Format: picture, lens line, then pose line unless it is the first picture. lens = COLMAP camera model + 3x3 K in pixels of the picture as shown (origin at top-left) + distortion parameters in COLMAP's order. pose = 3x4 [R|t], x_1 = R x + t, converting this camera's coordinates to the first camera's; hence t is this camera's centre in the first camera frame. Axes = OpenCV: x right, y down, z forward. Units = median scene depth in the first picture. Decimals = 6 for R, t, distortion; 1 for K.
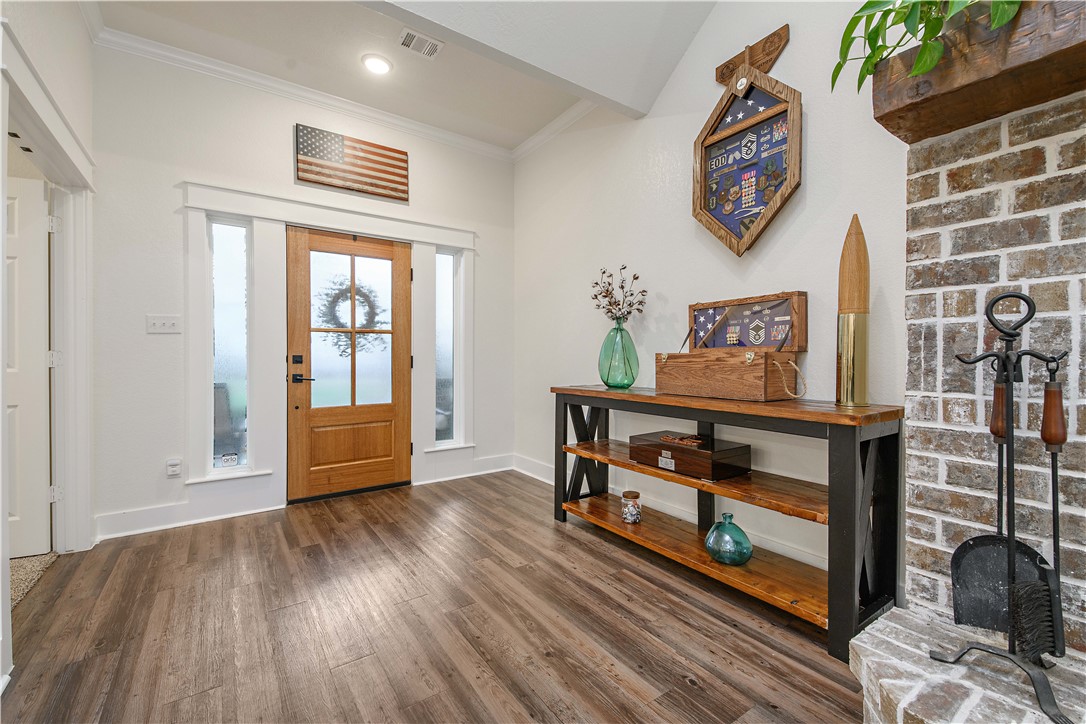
lens RADIAL K [[464.5, 0, 540.5], [0, 464.5, 368.7], [0, 0, 1]] dist [0.015666, -0.000039]
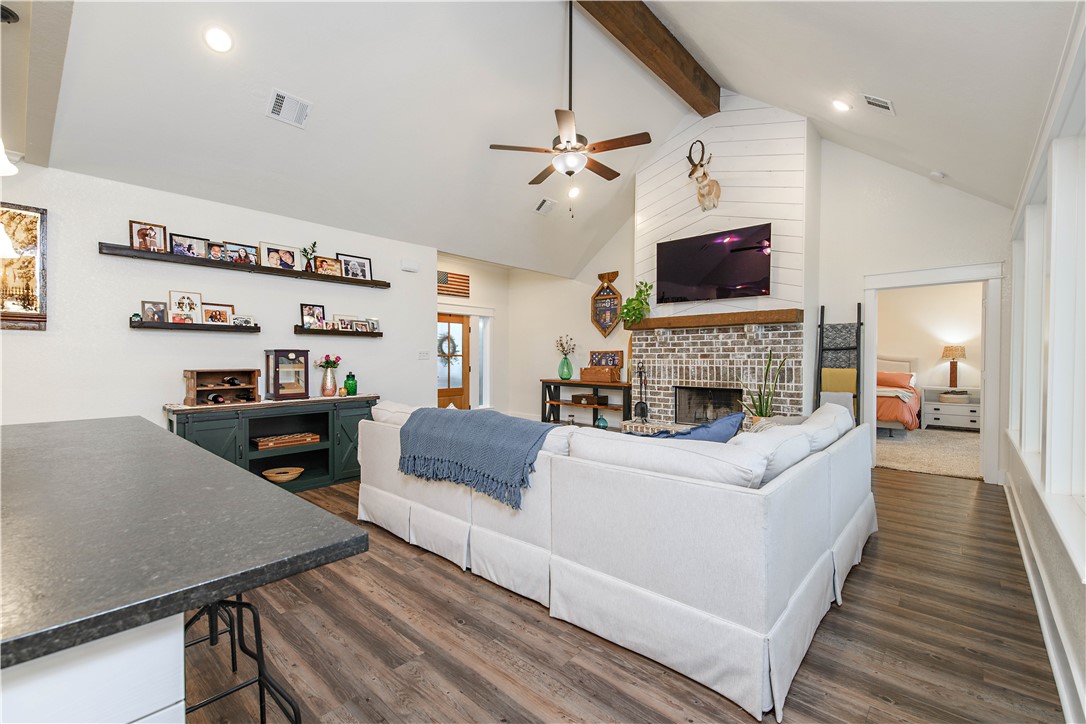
lens RADIAL K [[464.5, 0, 543.6], [0, 464.5, 360.8], [0, 0, 1]] dist [0.015666, -0.000039]
pose [[0.973499, 0.003507, 0.228664, -0.633353], [-0.000643, 0.999920, -0.012601, -0.036671], [-0.228690, 0.012120, 0.973424, -1.779639]]
